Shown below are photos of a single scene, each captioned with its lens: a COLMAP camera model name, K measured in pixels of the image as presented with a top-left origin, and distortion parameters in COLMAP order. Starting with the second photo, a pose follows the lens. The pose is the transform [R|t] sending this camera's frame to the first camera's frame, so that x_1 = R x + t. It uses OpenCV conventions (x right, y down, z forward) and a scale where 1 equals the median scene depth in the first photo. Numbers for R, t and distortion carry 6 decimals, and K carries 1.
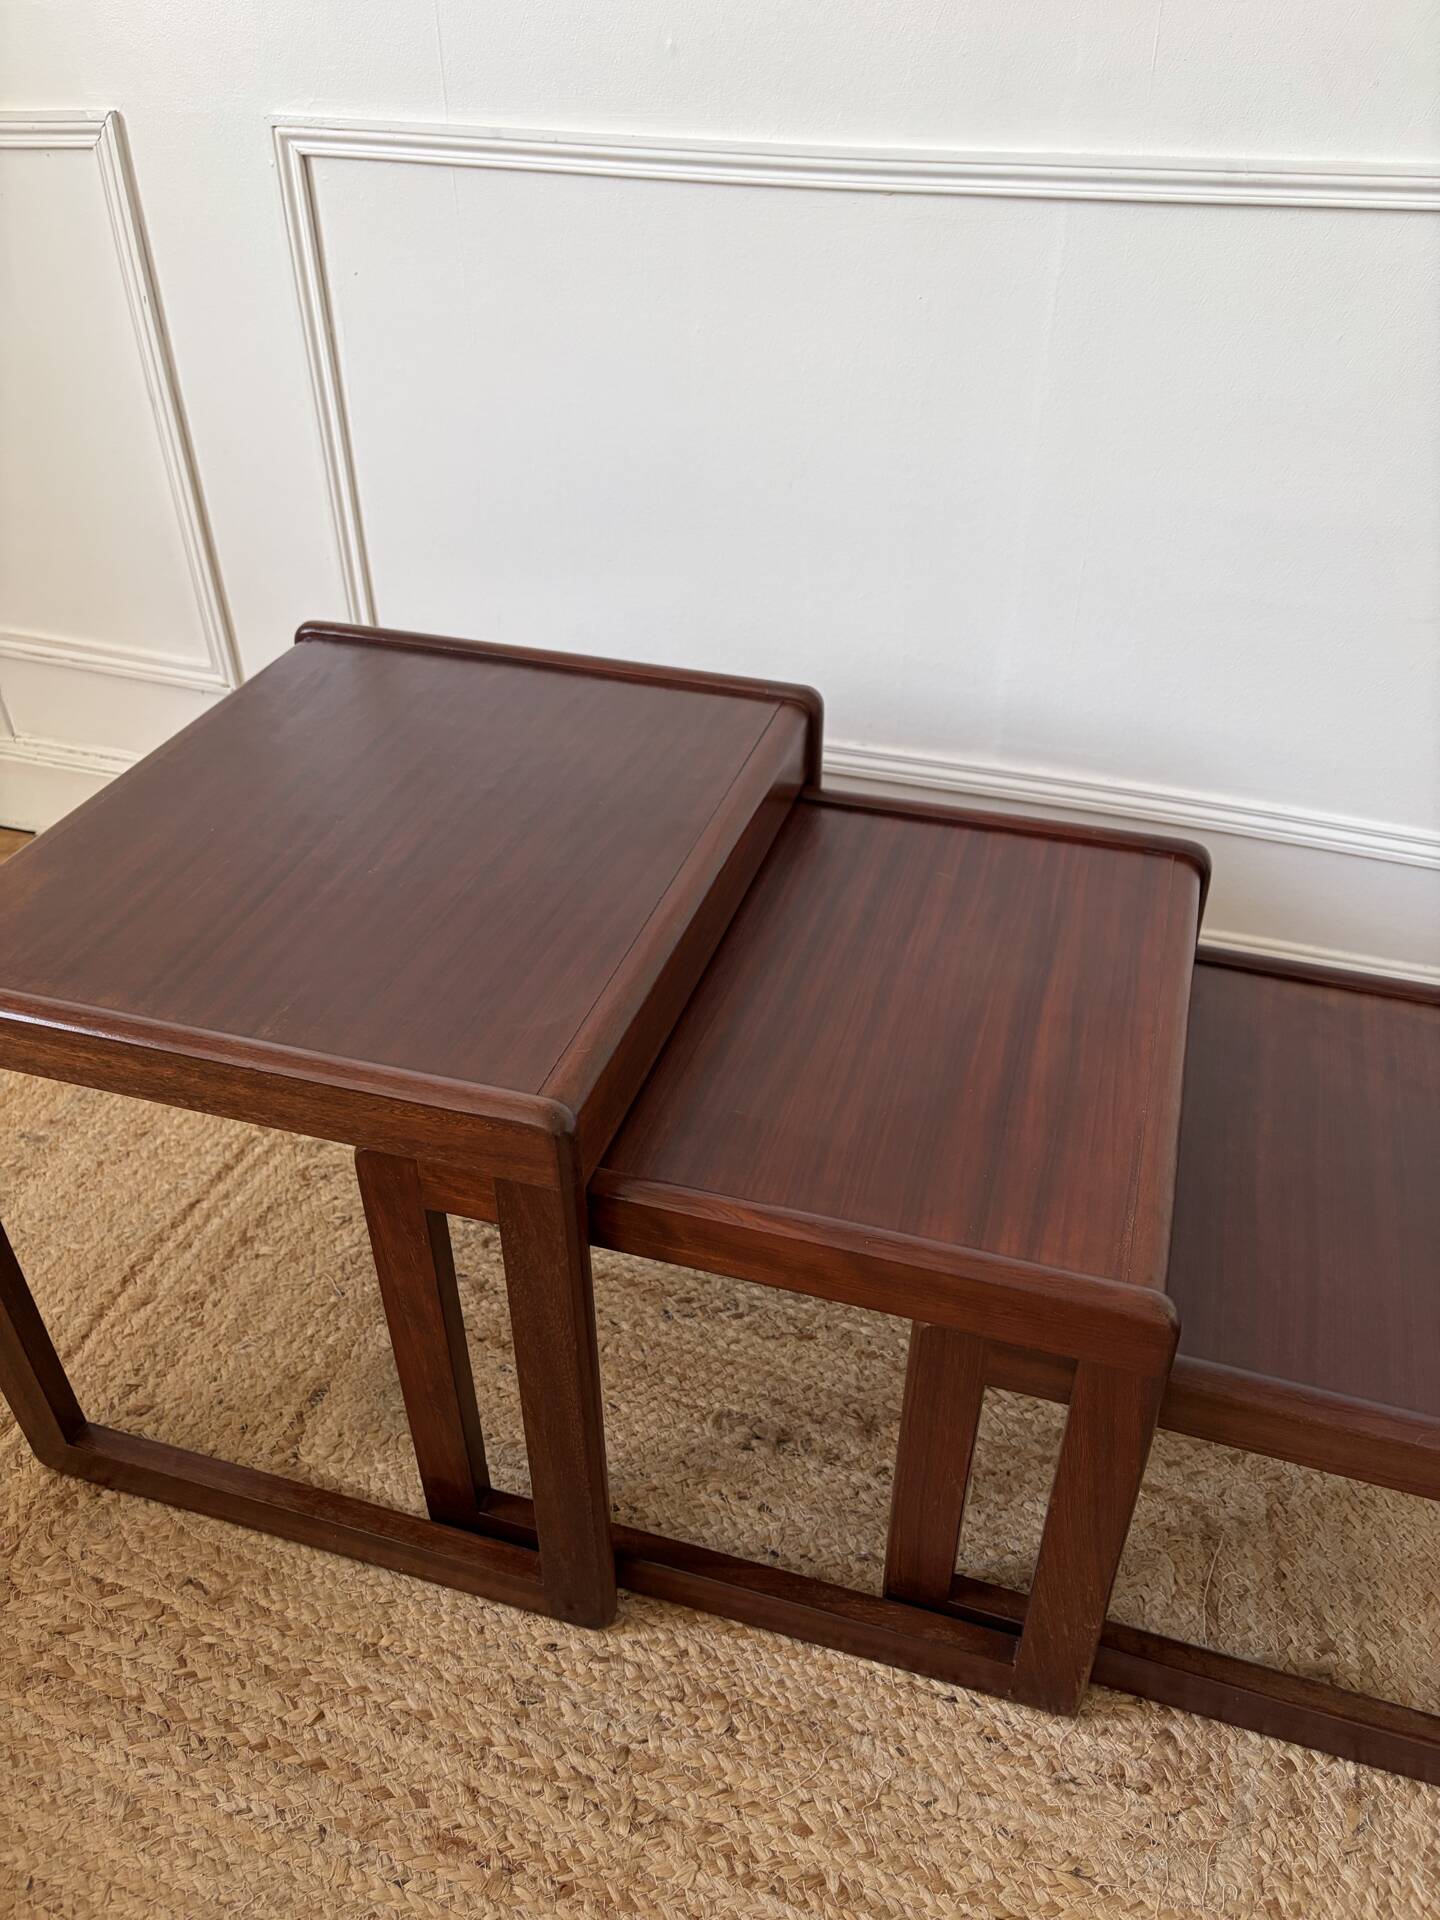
lens RADIAL K [[1458.9, 0, 730.6], [0, 1458.9, 965.8], [0, 0, 1]] dist [0.062210, -0.080319]
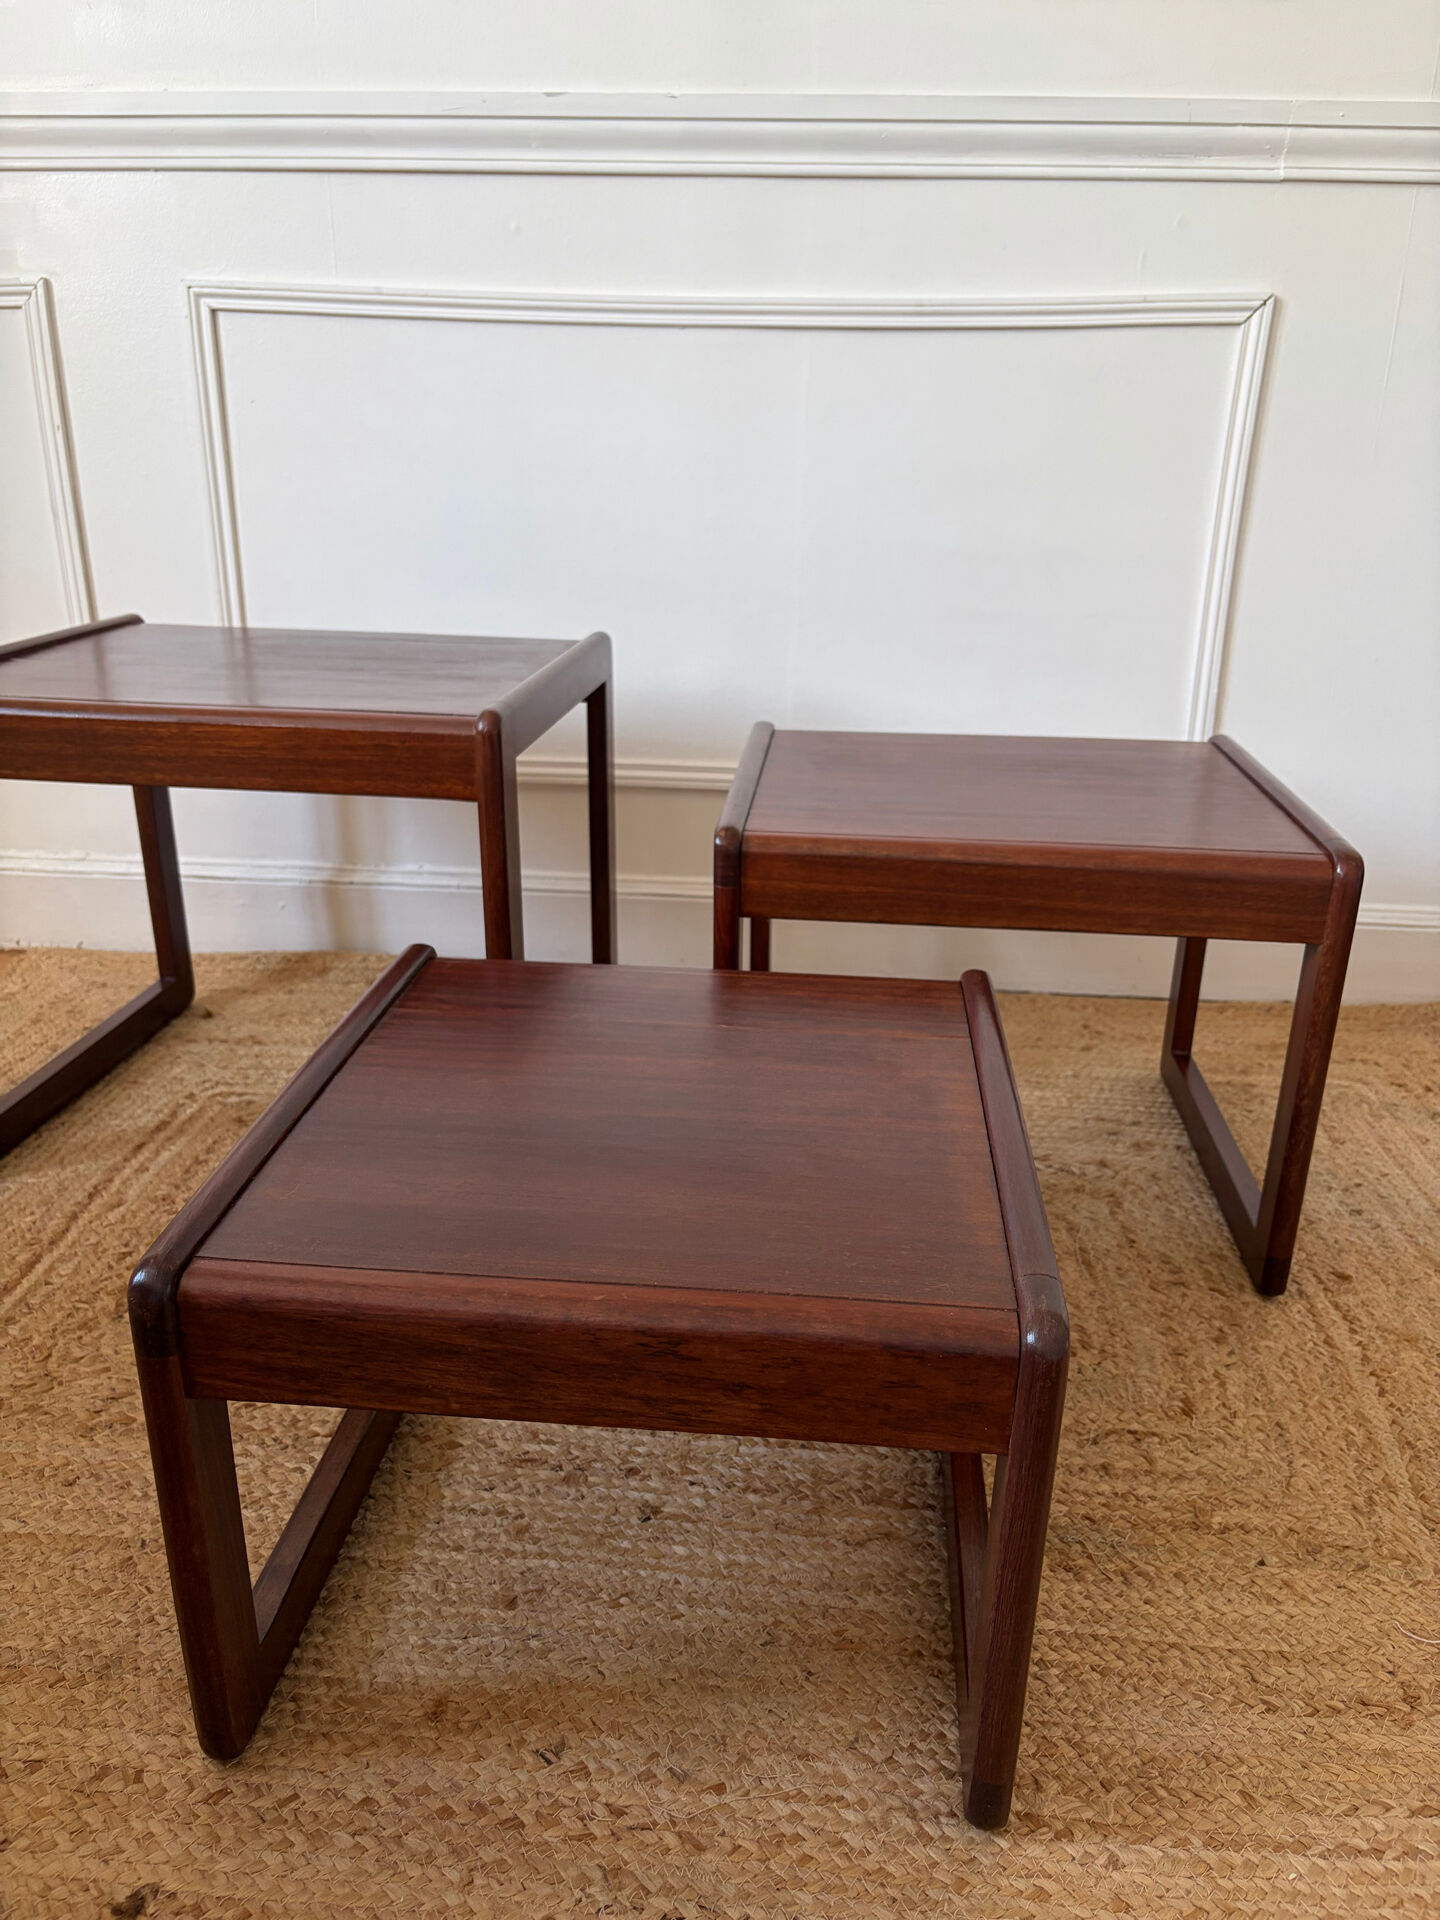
lens RADIAL K [[1462.8, 0, 738.2], [0, 1462.8, 971.0], [0, 0, 1]] dist [0.023184, -0.033157]
pose [[0.971010, -0.069471, 0.228721, -0.239397], [0.123323, 0.965257, -0.230371, 0.463953], [-0.204771, 0.251899, 0.945841, -0.193007]]
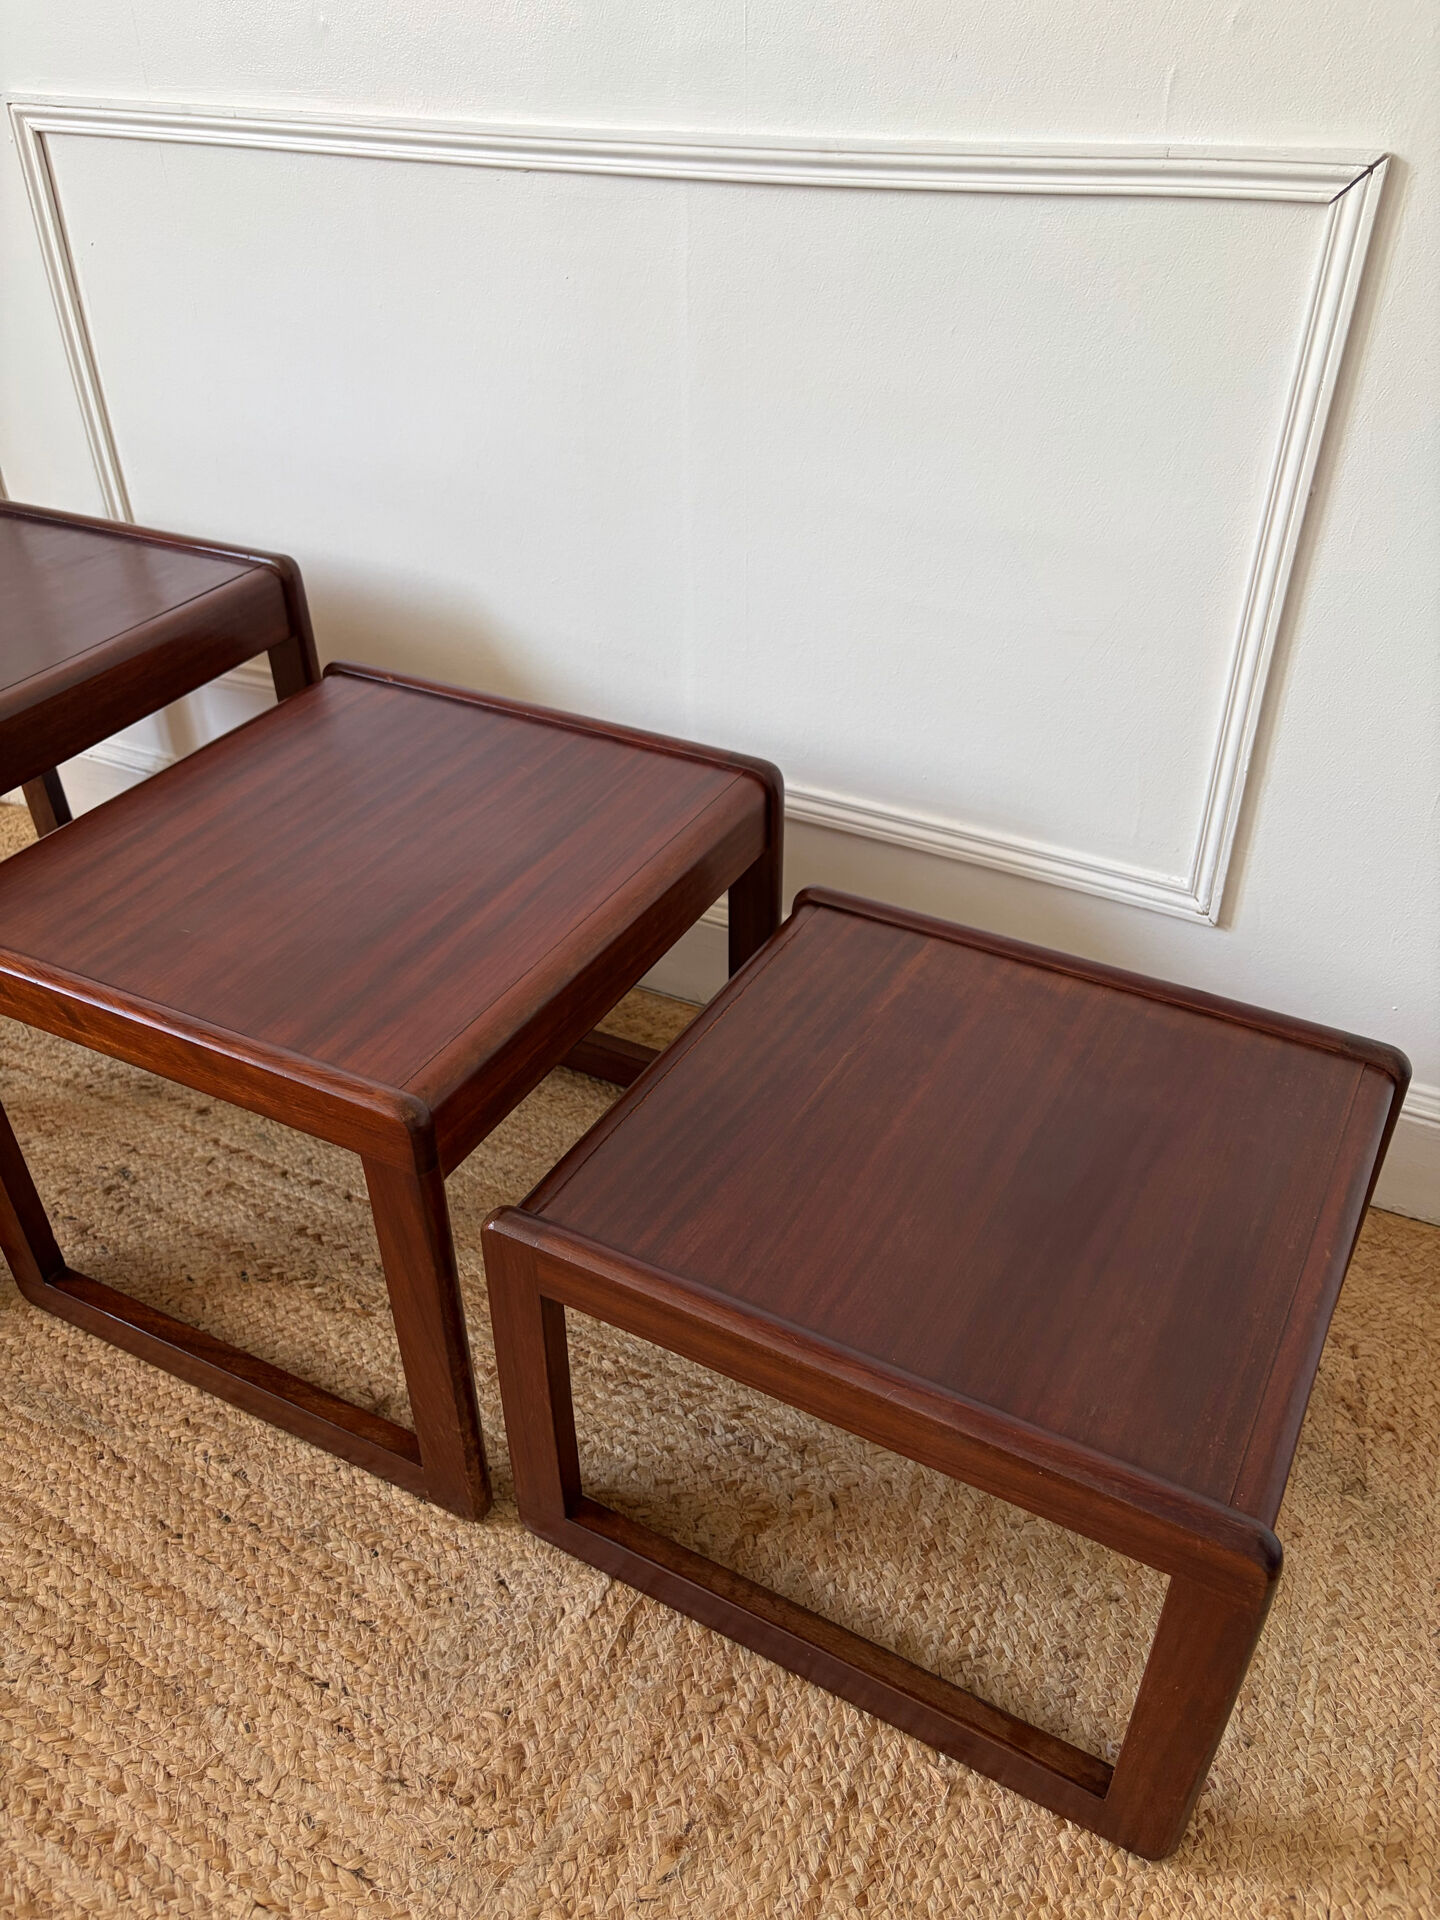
lens RADIAL K [[1457.4, 0, 723.3], [0, 1457.4, 956.9], [0, 0, 1]] dist [0.070938, -0.090792]
pose [[0.988621, 0.080381, -0.127153, 0.492531], [-0.081146, 0.996702, -0.000846, -0.008587], [0.126665, 0.011155, 0.991883, 0.047512]]
